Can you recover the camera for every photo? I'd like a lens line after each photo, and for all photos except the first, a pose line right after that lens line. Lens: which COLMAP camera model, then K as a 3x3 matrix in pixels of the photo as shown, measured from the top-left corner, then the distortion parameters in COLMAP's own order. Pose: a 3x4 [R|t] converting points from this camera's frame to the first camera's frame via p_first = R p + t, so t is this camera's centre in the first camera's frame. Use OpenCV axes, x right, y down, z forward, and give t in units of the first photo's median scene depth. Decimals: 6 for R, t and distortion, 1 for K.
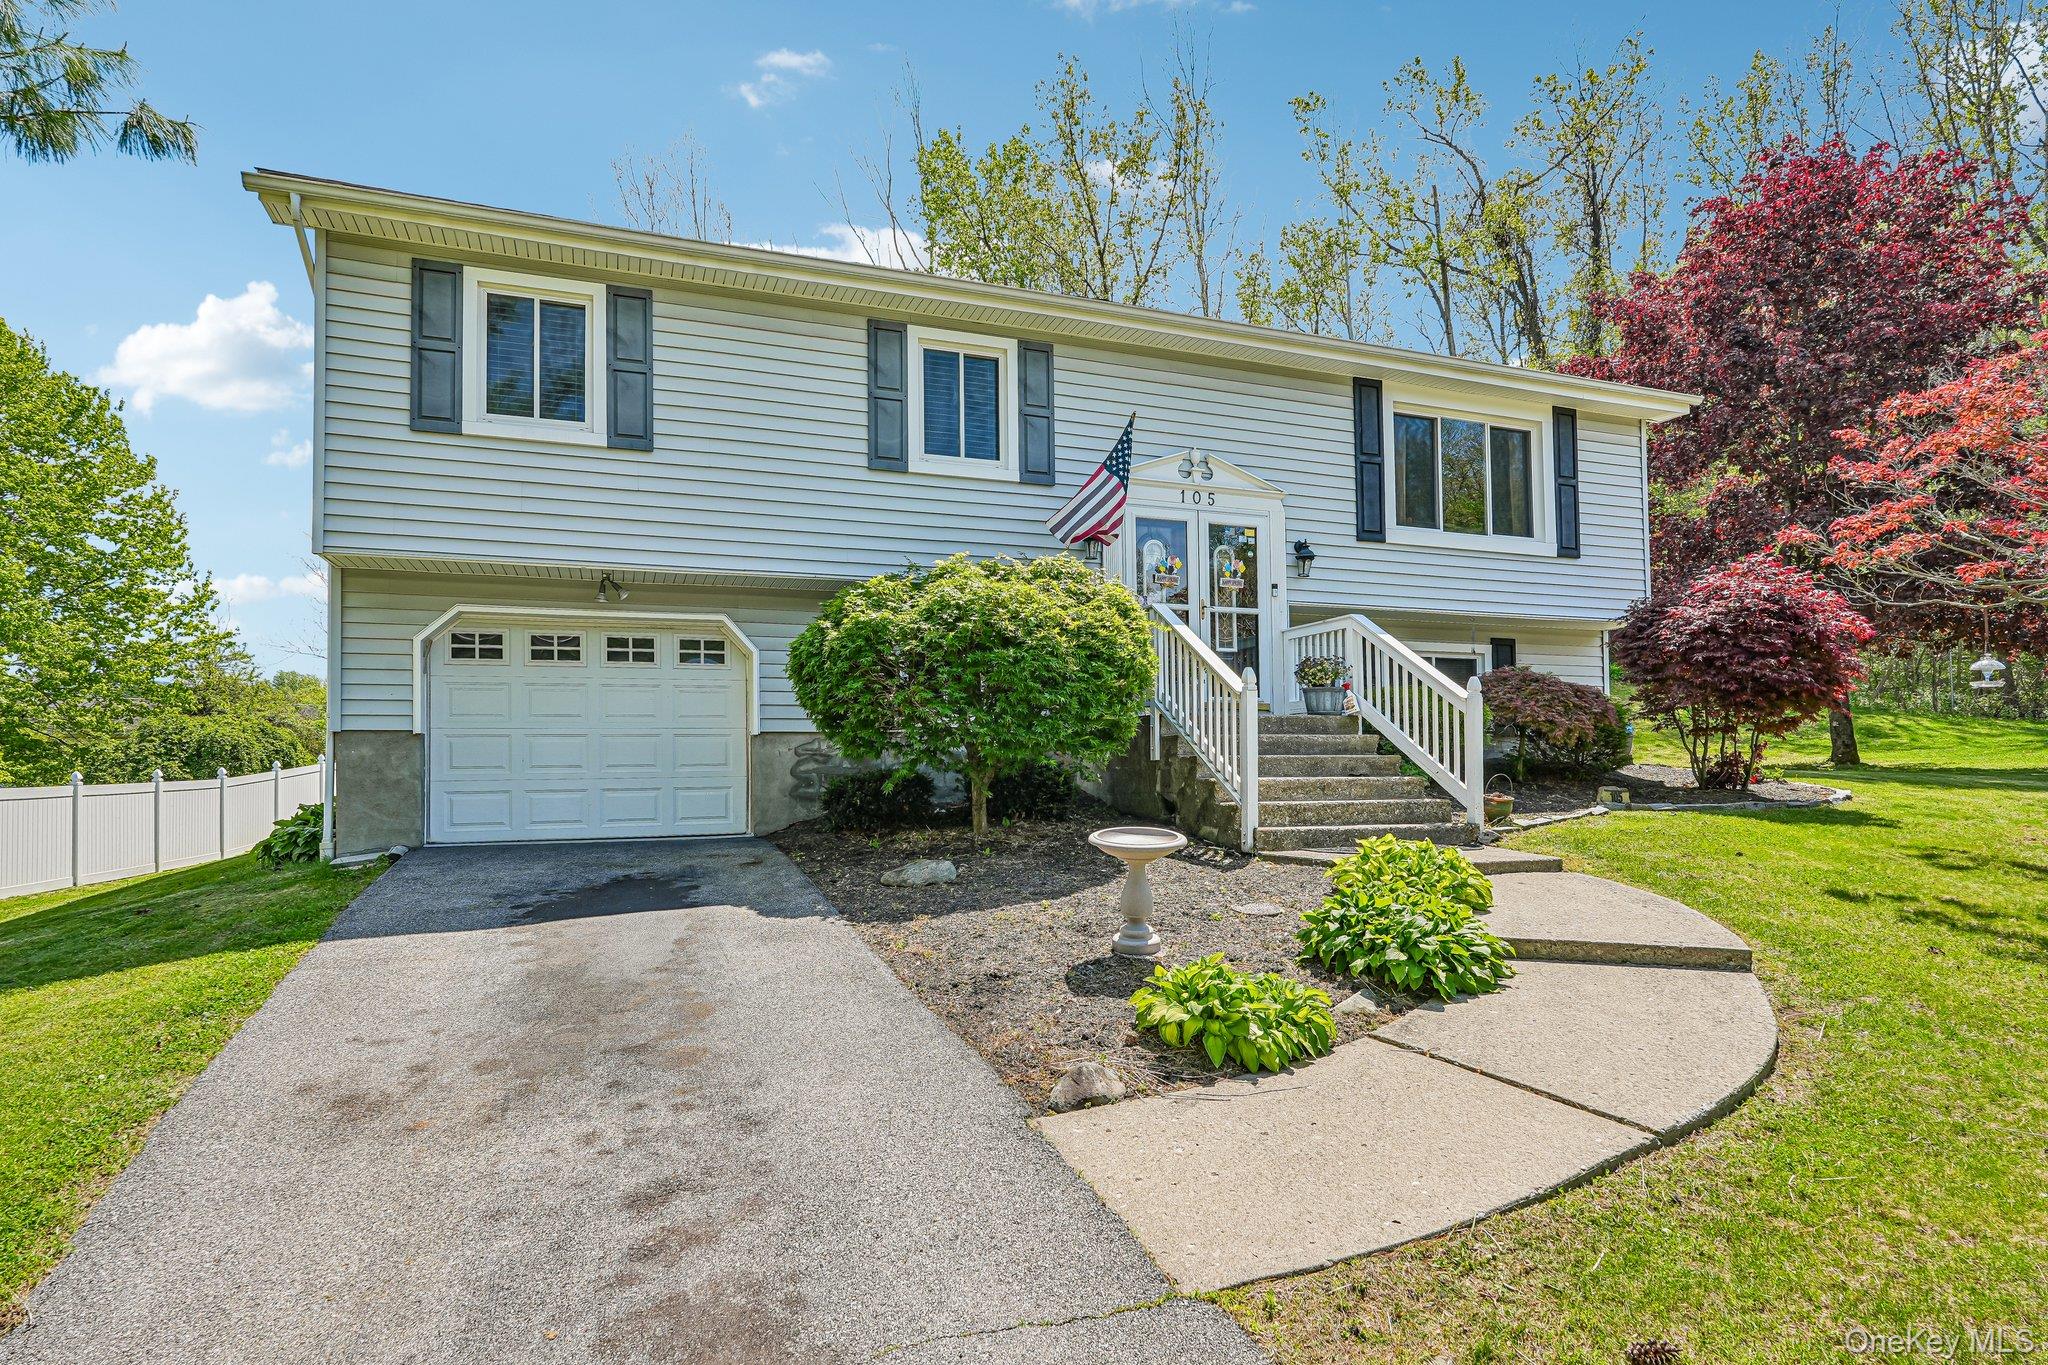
lens RADIAL K [[1113.8, 0, 1025.3], [0, 1113.8, 680.4], [0, 0, 1]] dist [-0.013482, 0.003426]
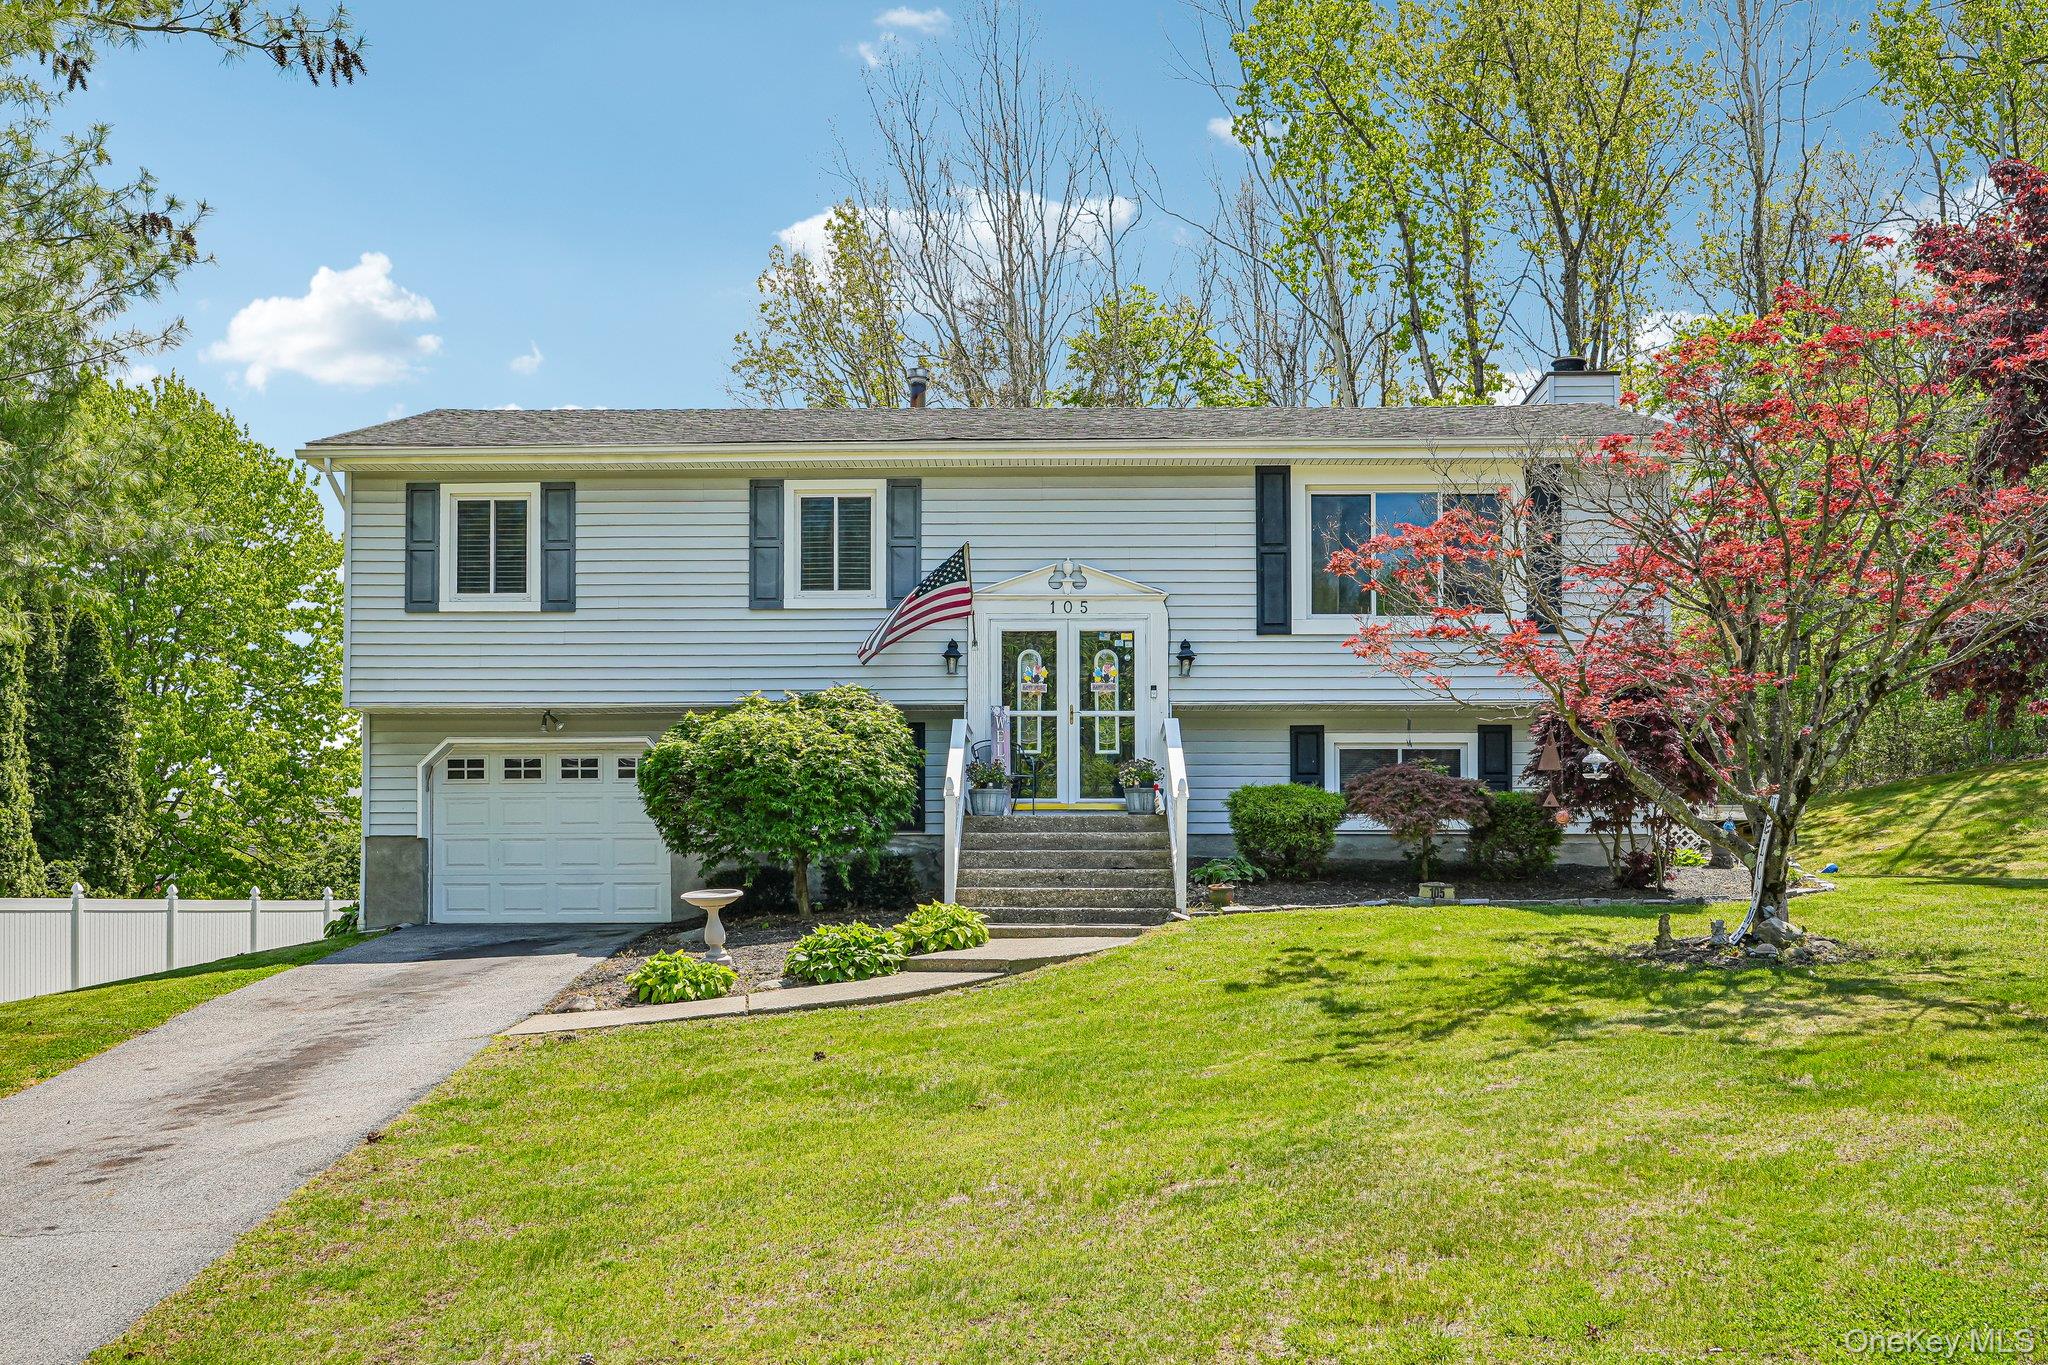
lens RADIAL K [[2095.5, 0, 1023.4], [0, 2095.5, 686.3], [0, 0, 1]] dist [-0.020283, 0.000000]
pose [[0.924647, -0.036798, -0.379043, 0.945895], [0.023492, 0.998937, -0.039671, -0.014561], [0.380100, 0.027778, 0.924528, -0.913790]]
